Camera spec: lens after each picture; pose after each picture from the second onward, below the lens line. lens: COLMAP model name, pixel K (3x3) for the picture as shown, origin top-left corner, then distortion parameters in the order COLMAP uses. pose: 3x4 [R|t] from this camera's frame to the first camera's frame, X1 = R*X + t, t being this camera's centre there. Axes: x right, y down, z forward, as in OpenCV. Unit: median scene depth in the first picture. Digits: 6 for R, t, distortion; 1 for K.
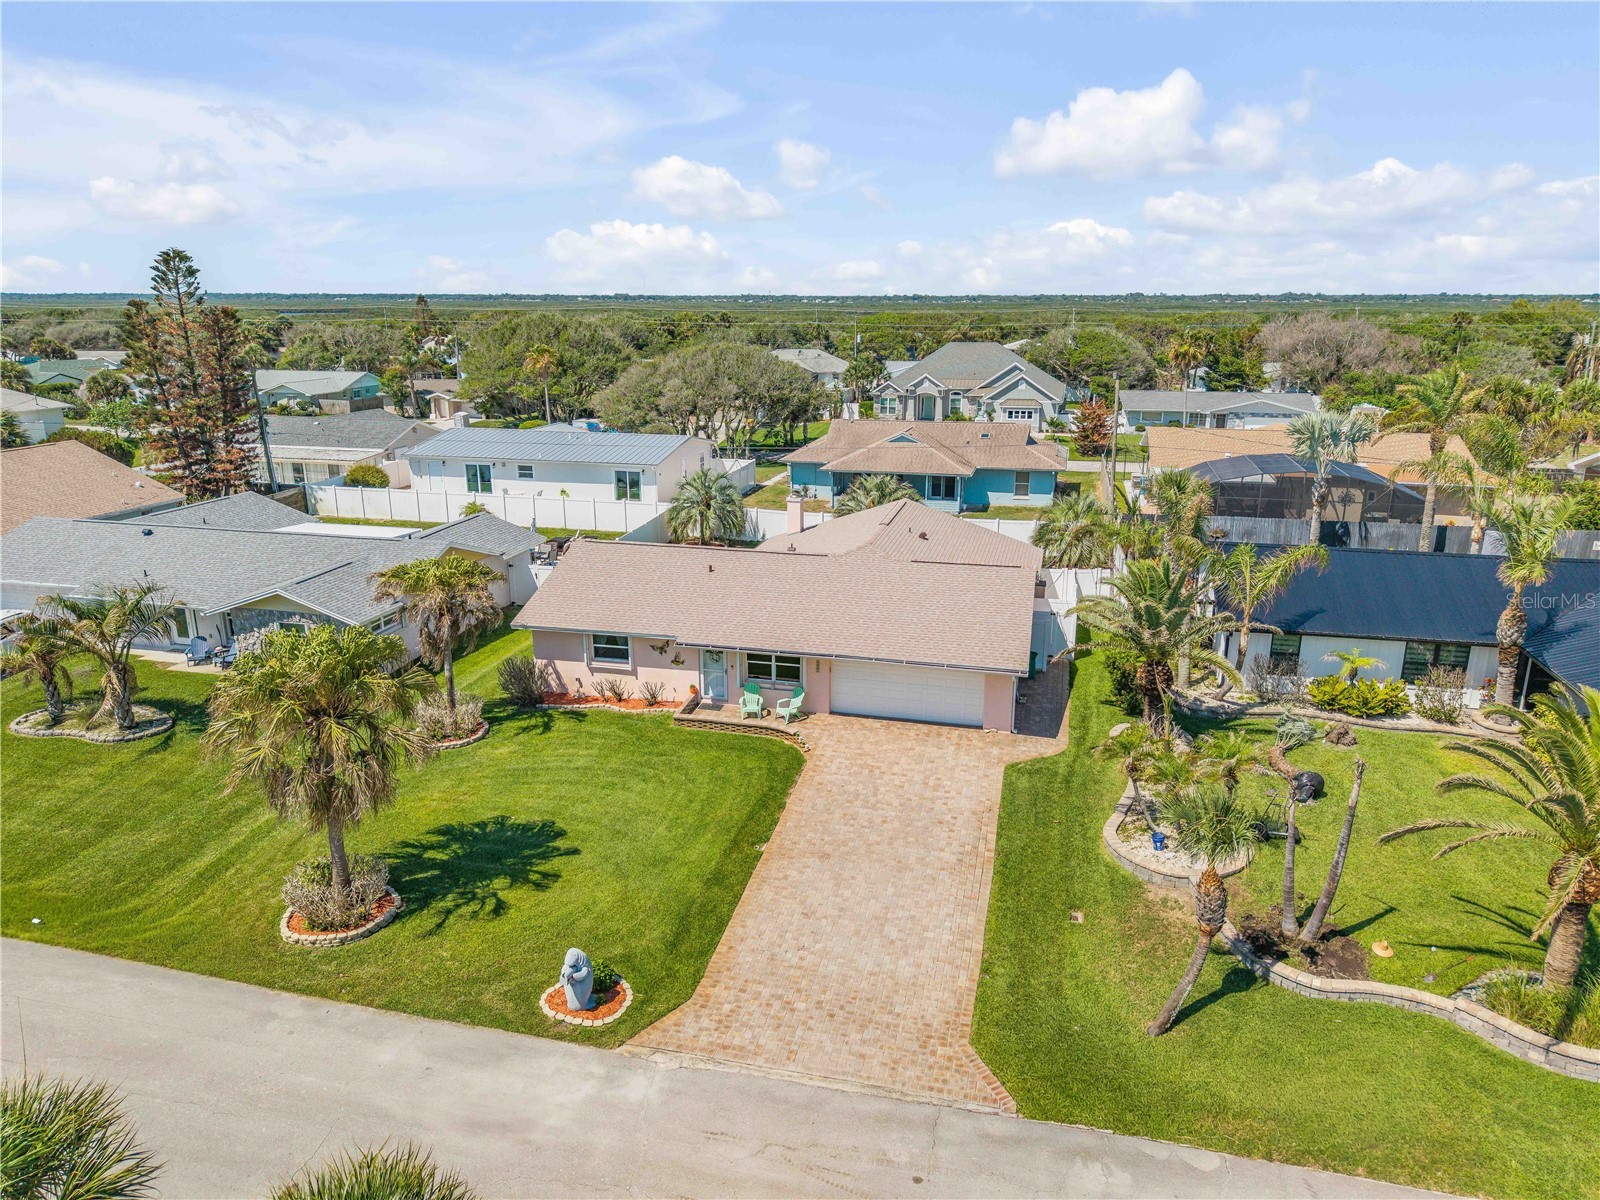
lens RADIAL K [[1071.4, 0, 800.0], [0, 1071.4, 600.0], [0, 0, 1]] dist [0.010742, -0.008706]
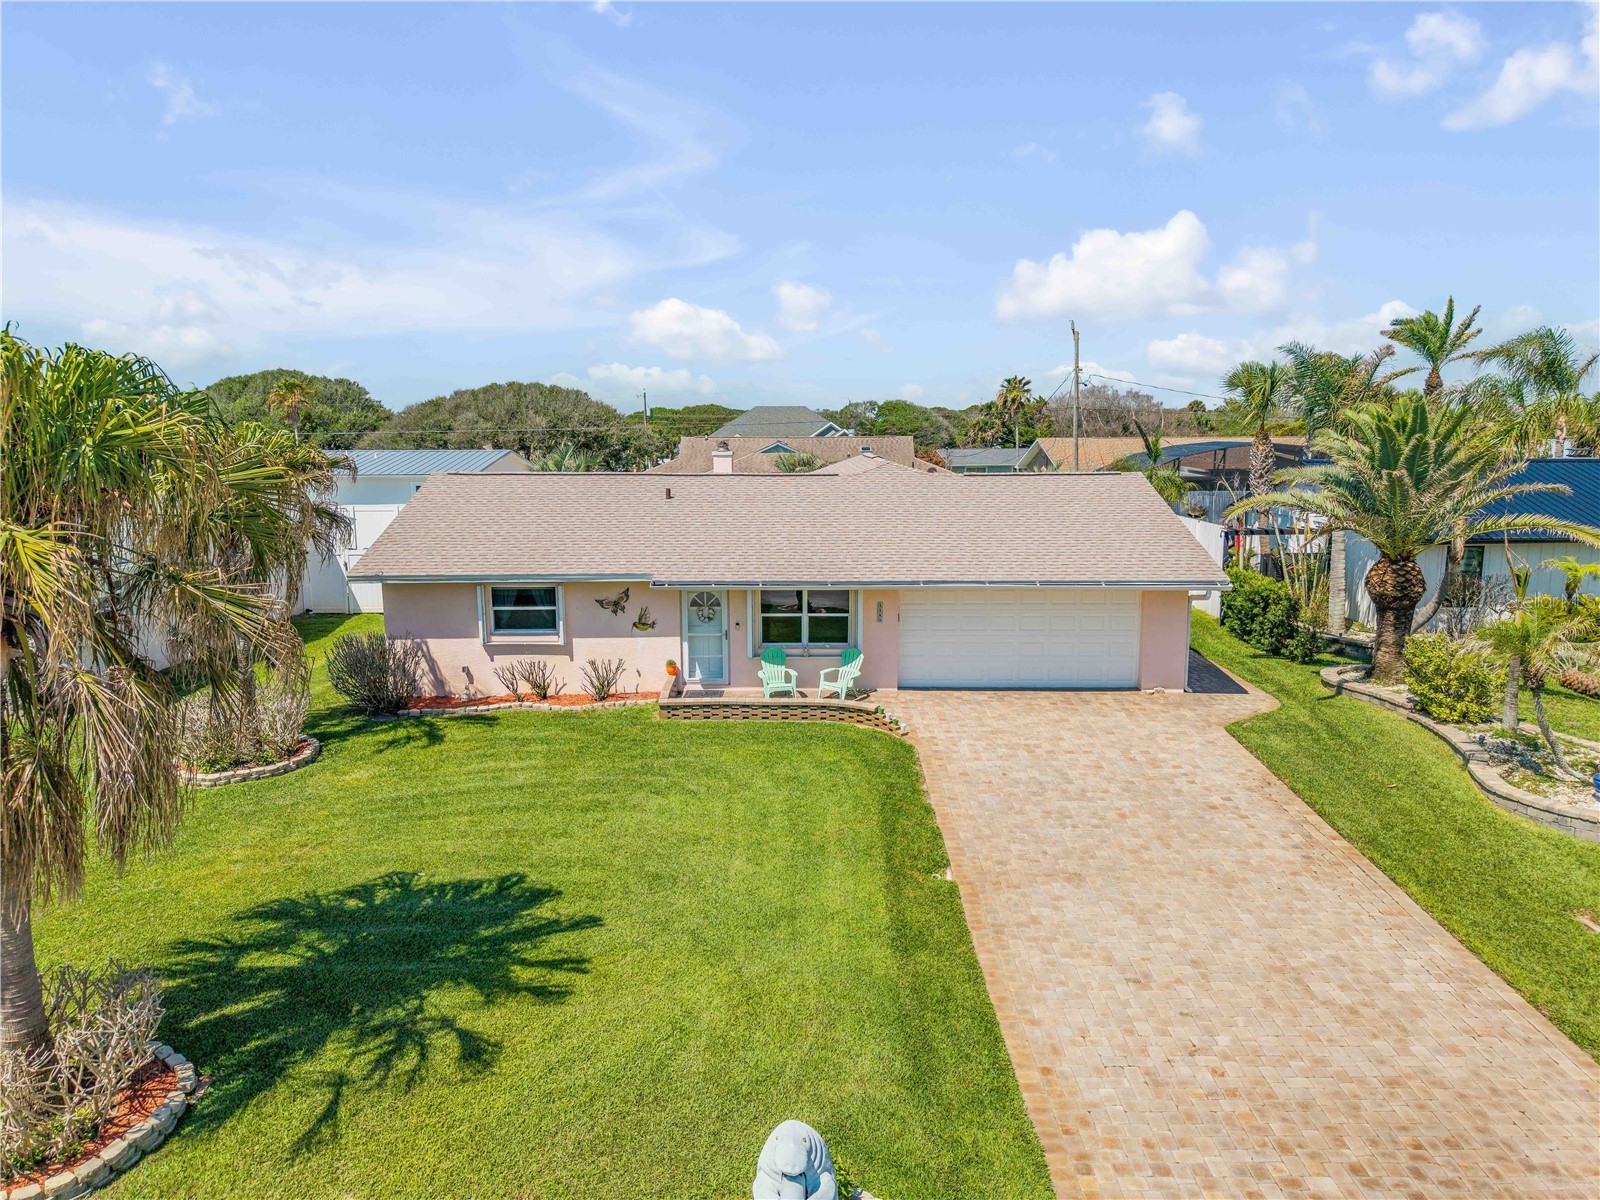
lens RADIAL K [[1078.4, 0, 800.0], [0, 1078.4, 600.0], [0, 0, 1]] dist [-0.012168, 0.017234]
pose [[0.970947, -0.039149, 0.236070, -0.202163], [0.067104, 0.991488, -0.111573, 0.139067], [-0.229693, 0.124173, 0.965310, 0.455057]]
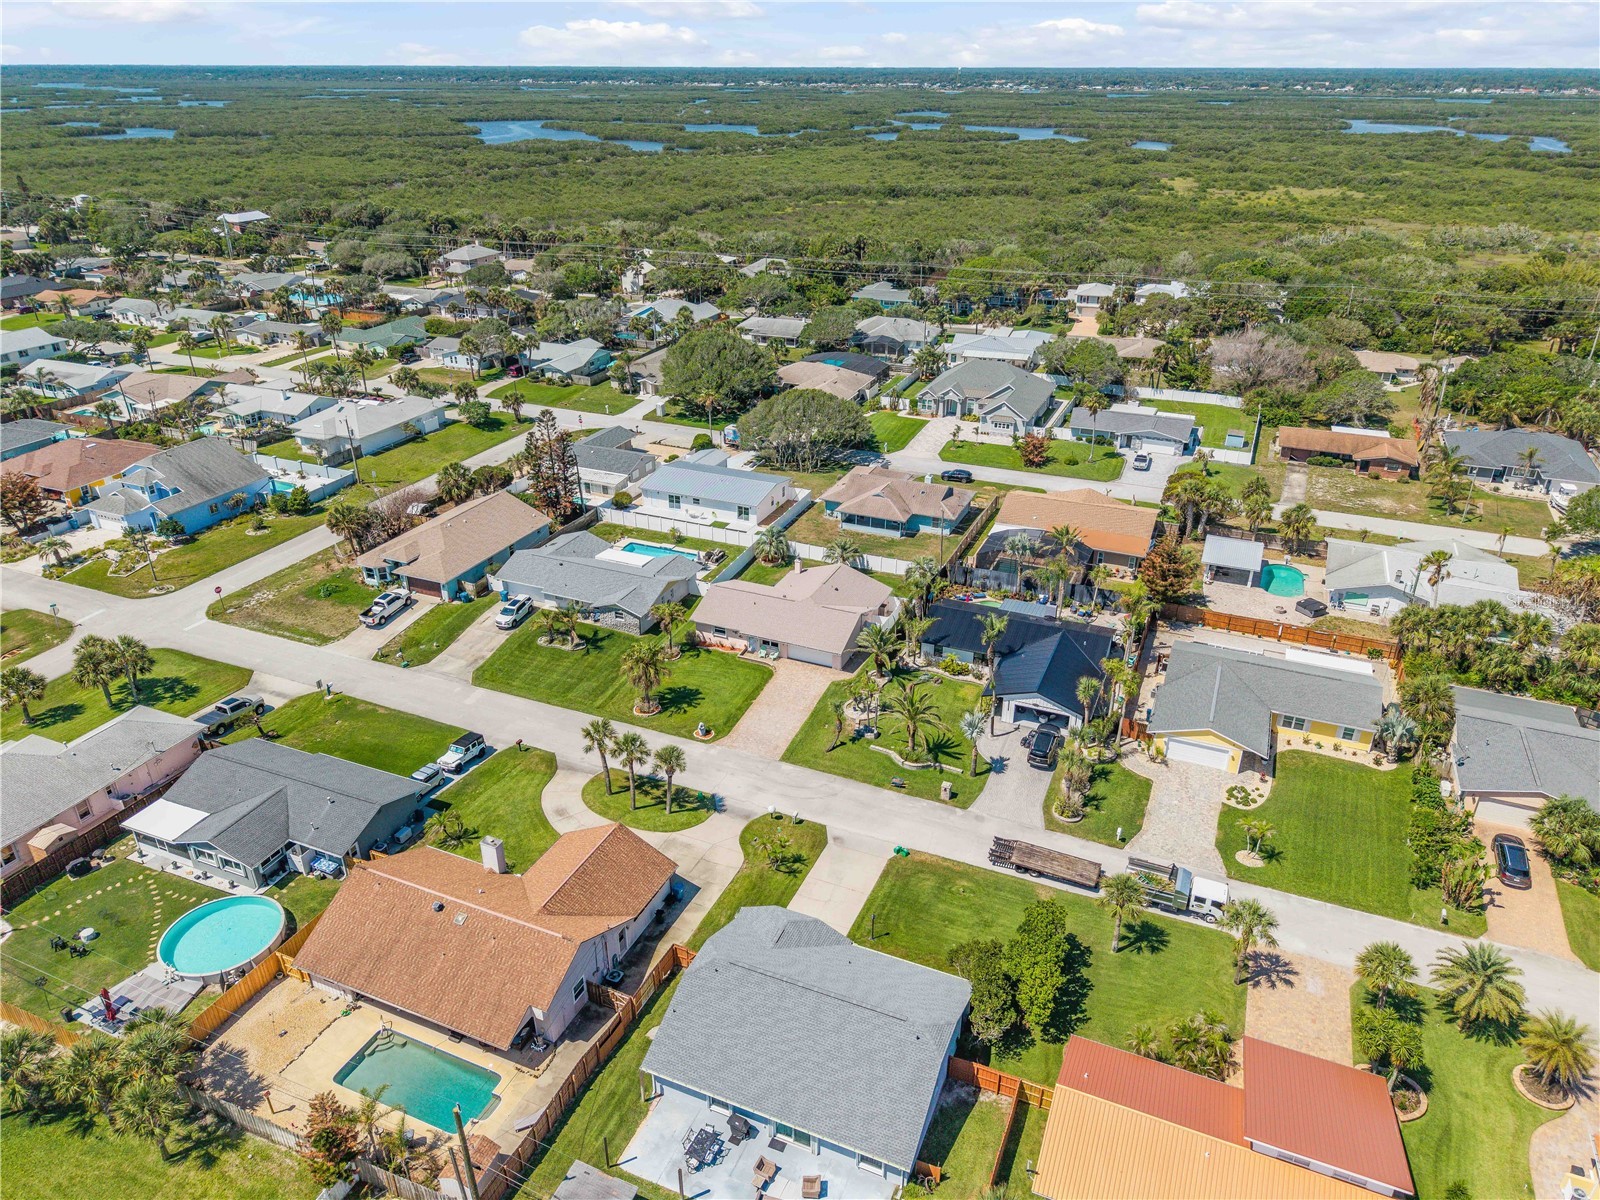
lens RADIAL K [[1071.4, 0, 800.0], [0, 1071.4, 600.0], [0, 0, 1]] dist [0.010742, -0.008706]
pose [[0.986614, 0.072825, -0.145907, 0.581870], [-0.044541, 0.981066, 0.188484, -0.744716], [0.156871, -0.179462, 0.971177, -2.283175]]
